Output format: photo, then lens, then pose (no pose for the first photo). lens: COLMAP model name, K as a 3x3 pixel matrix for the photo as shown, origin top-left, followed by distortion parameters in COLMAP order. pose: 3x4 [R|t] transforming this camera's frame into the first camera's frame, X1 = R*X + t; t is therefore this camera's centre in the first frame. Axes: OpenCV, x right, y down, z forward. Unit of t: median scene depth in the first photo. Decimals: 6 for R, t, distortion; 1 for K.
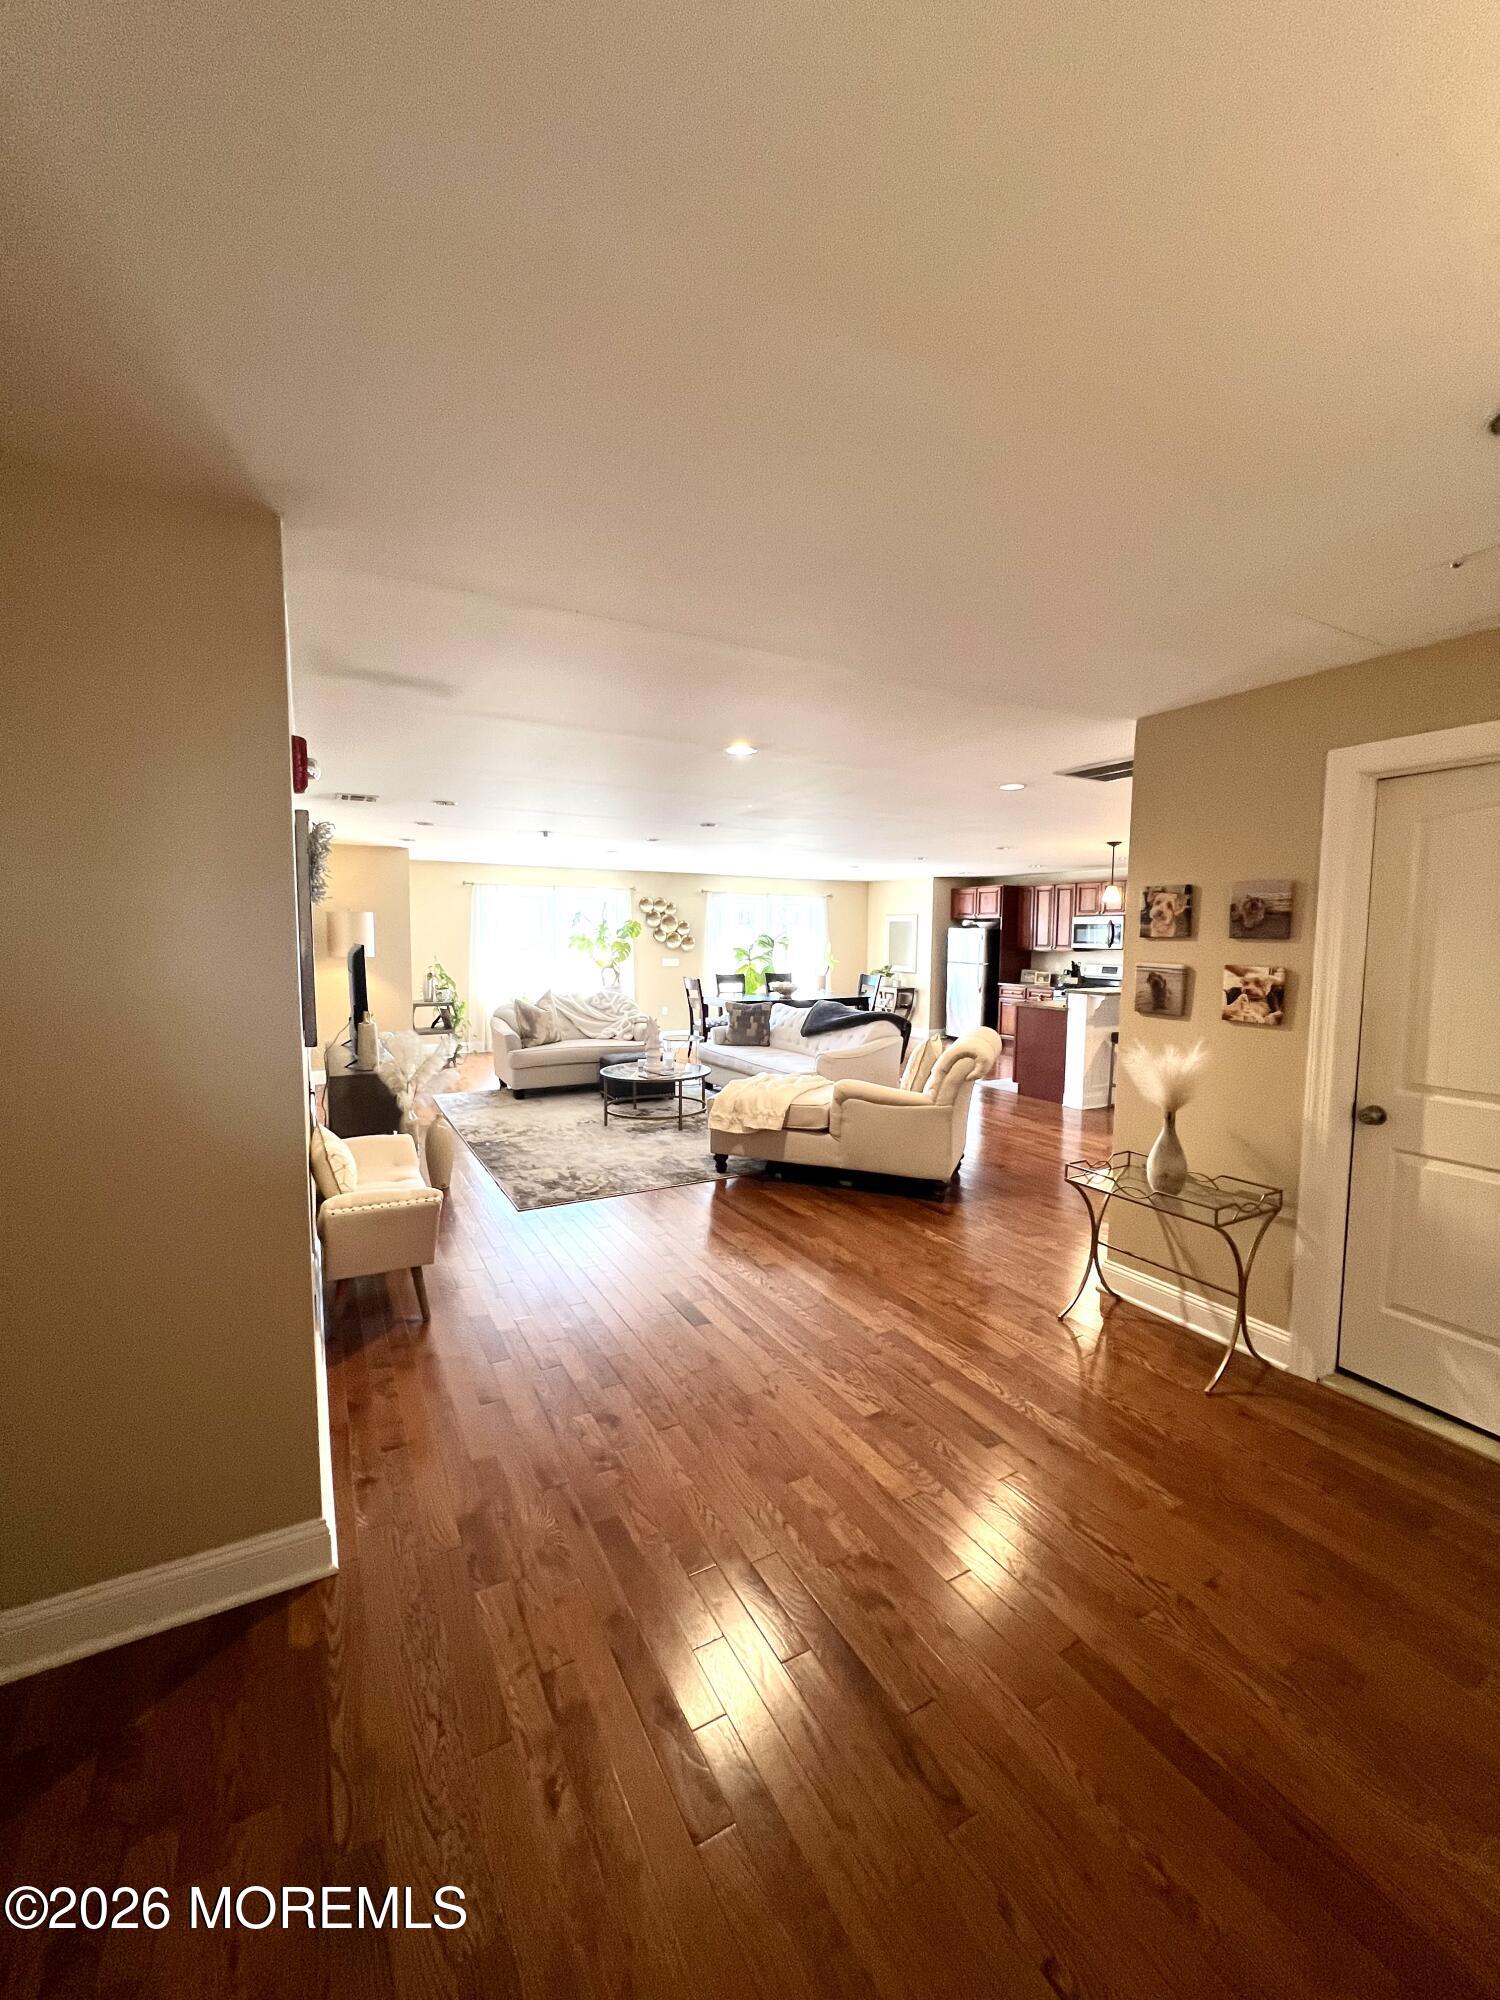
lens RADIAL K [[798.5, 0, 734.8], [0, 798.5, 1013.1], [0, 0, 1]] dist [0.001513, -0.000855]
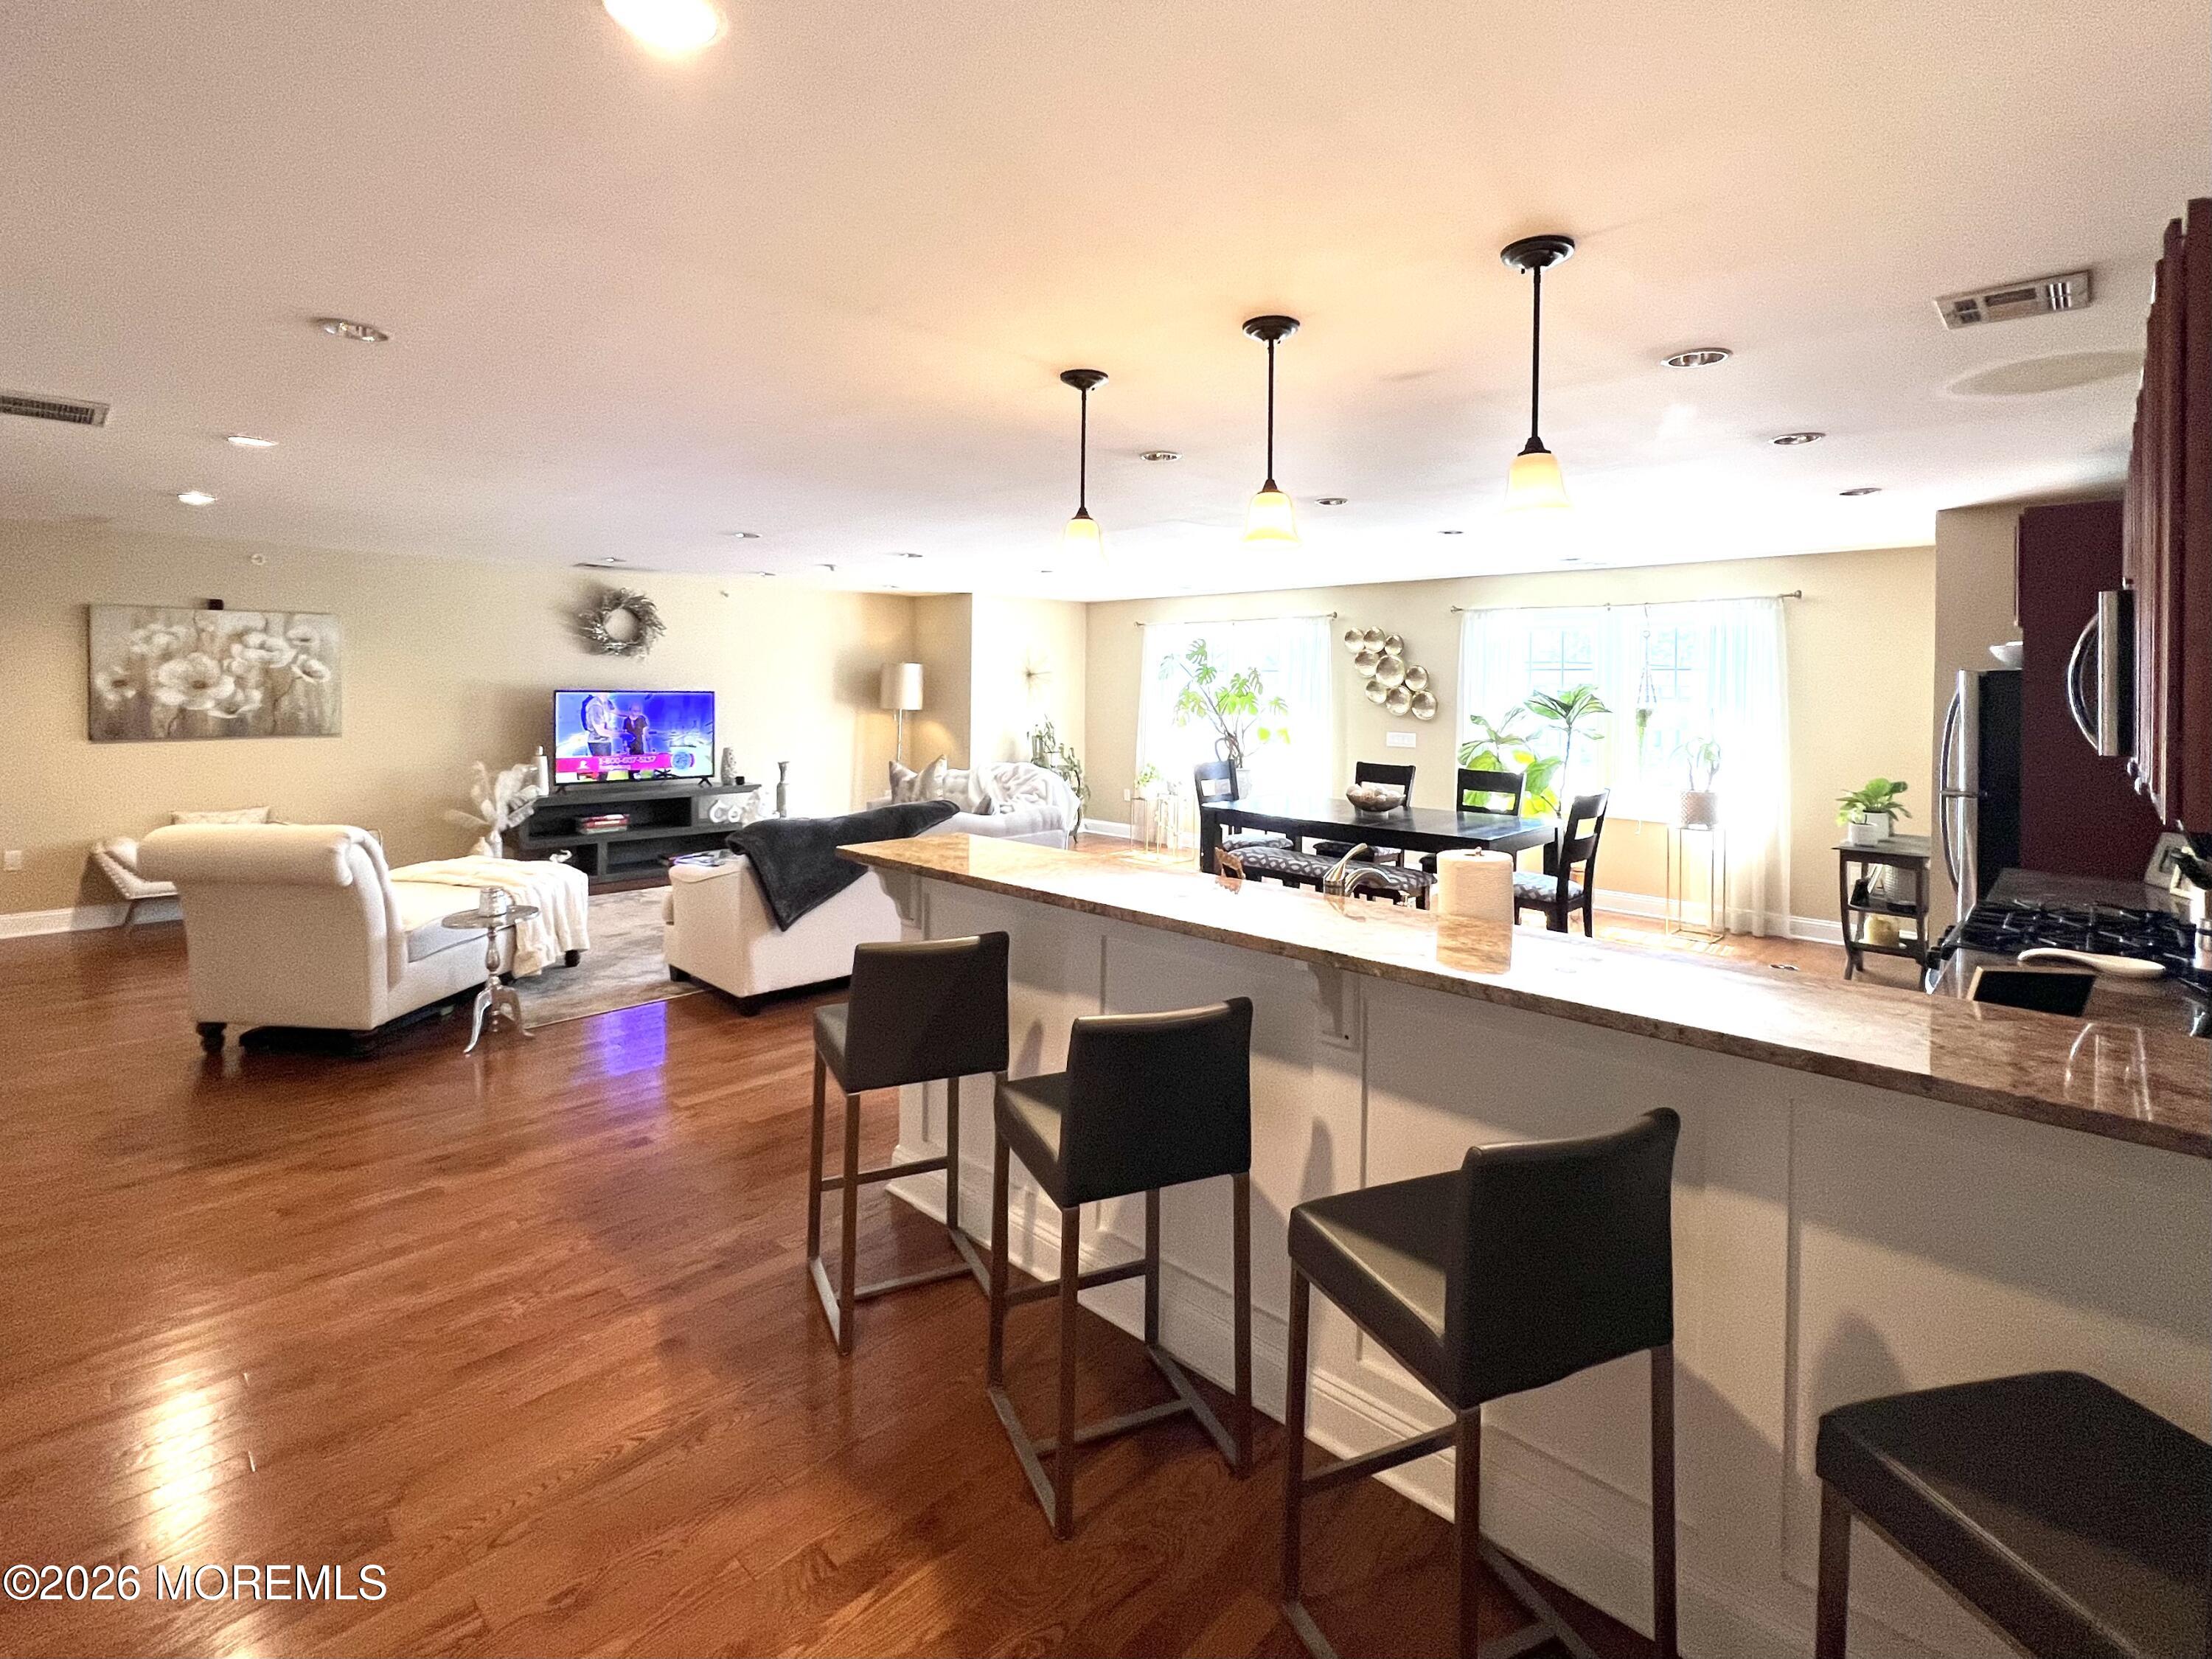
lens RADIAL K [[1021.7, 0, 1116.2], [0, 1021.7, 693.9], [0, 0, 1]] dist [-0.003380, -0.000847]
pose [[0.301310, 0.004467, -0.953516, 0.804271], [-0.100152, 0.994606, -0.026988, -0.081577], [0.948252, 0.103628, 0.300132, 0.859185]]
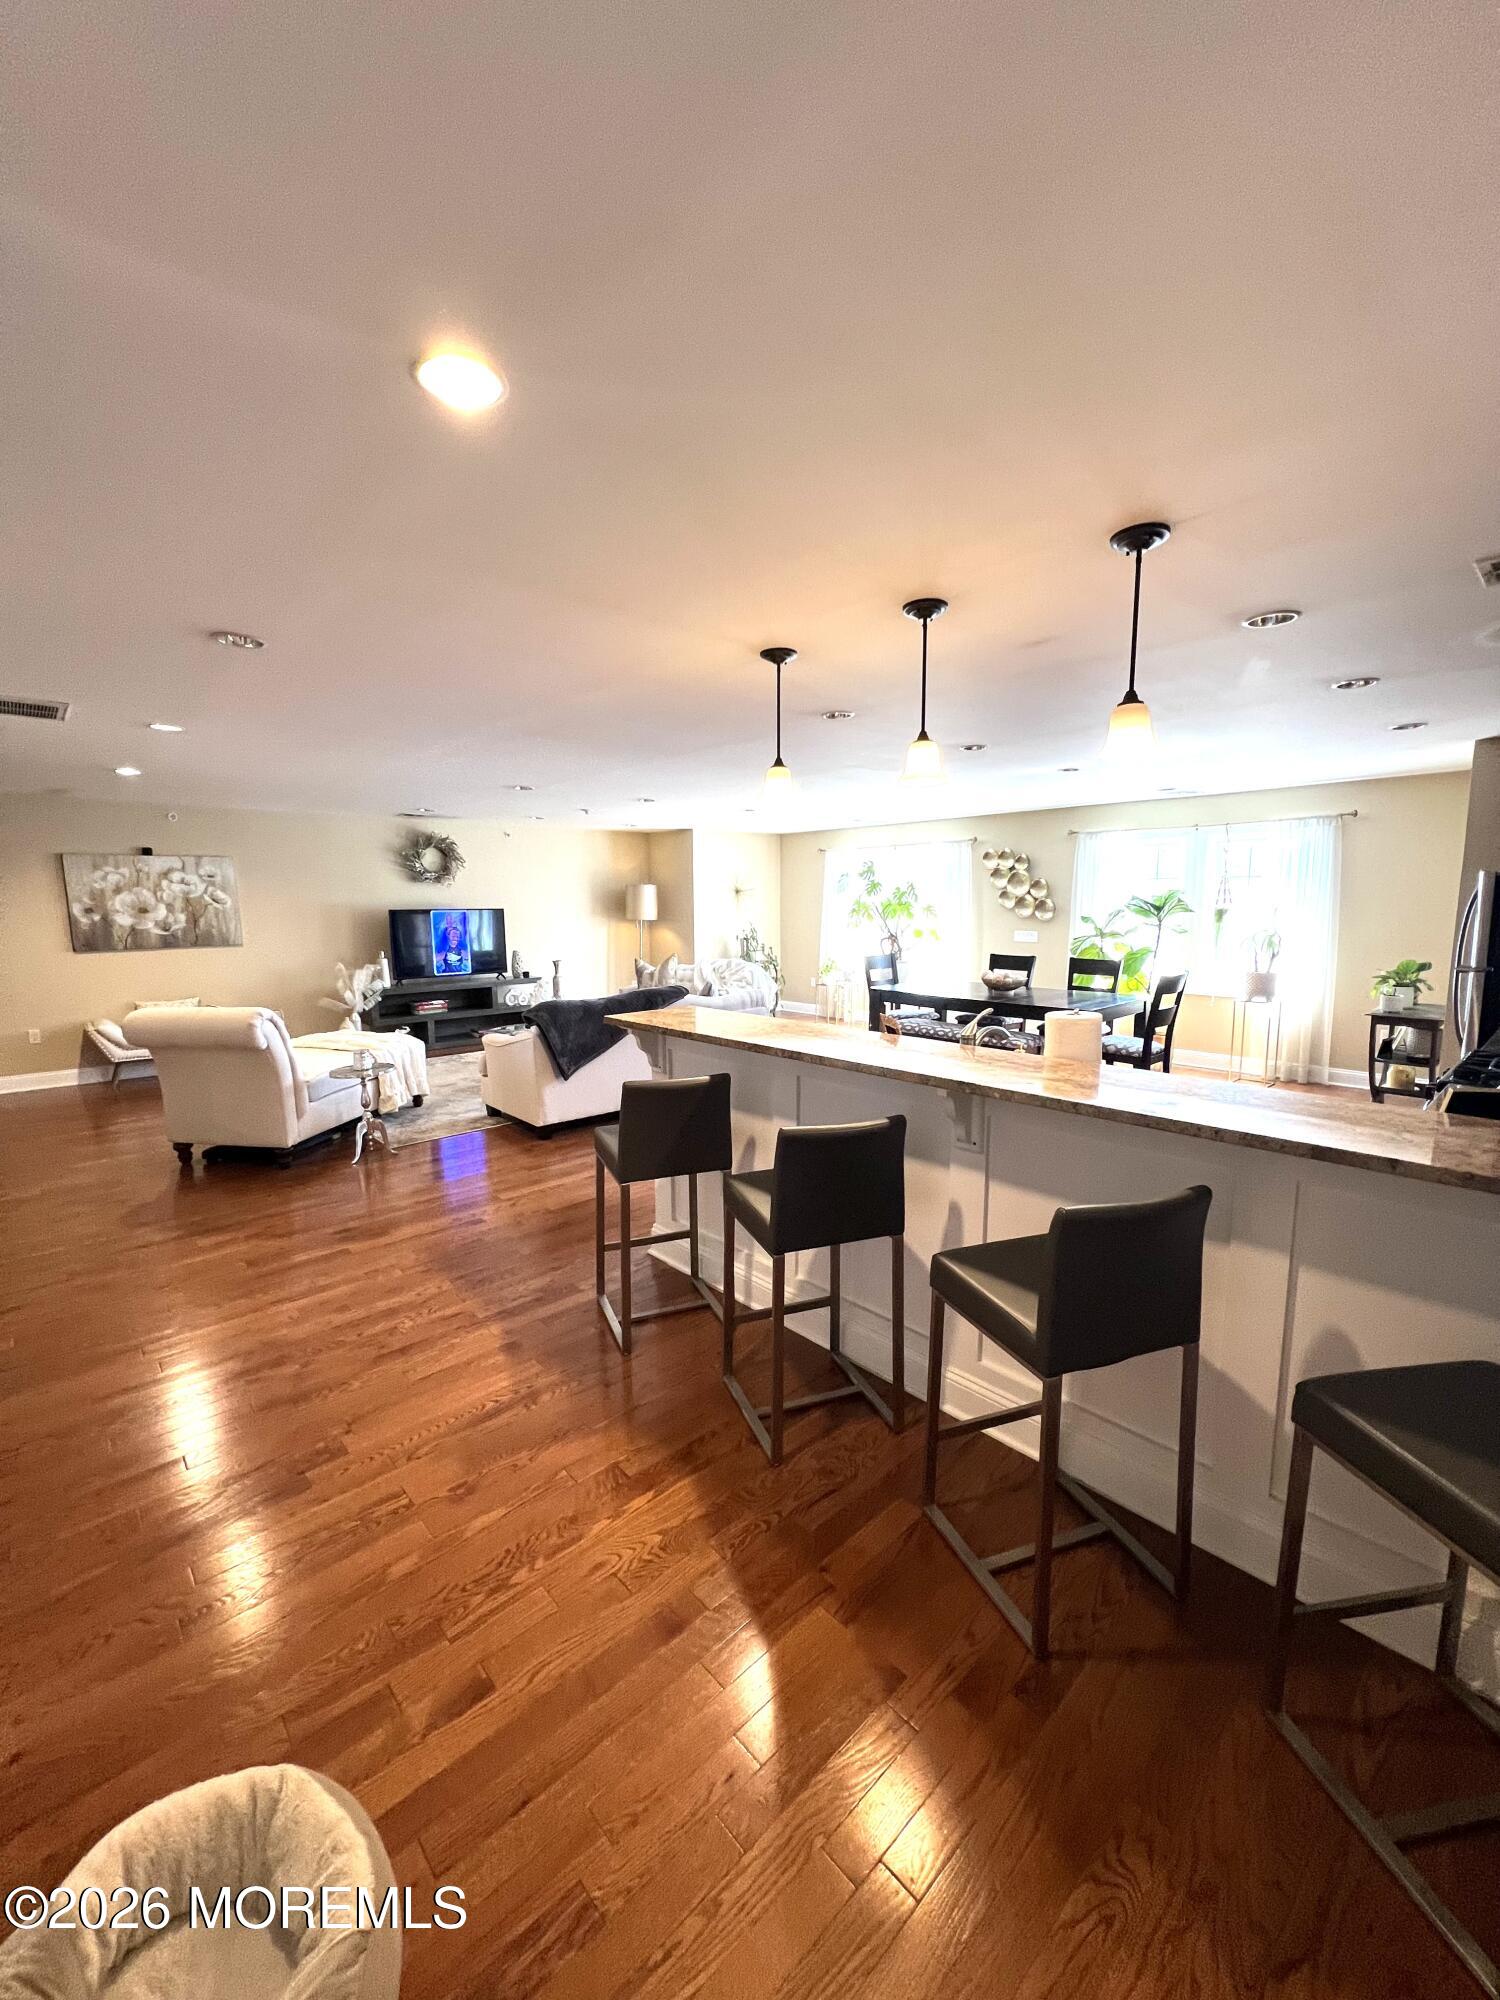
lens RADIAL K [[783.3, 0, 750.8], [0, 783.3, 1007.4], [0, 0, 1]] dist [-0.006381, 0.000125]
pose [[0.237397, 0.122844, -0.963614, 0.817459], [-0.083482, 0.990882, 0.105753, -0.078240], [0.967819, 0.055339, 0.245488, 0.854074]]
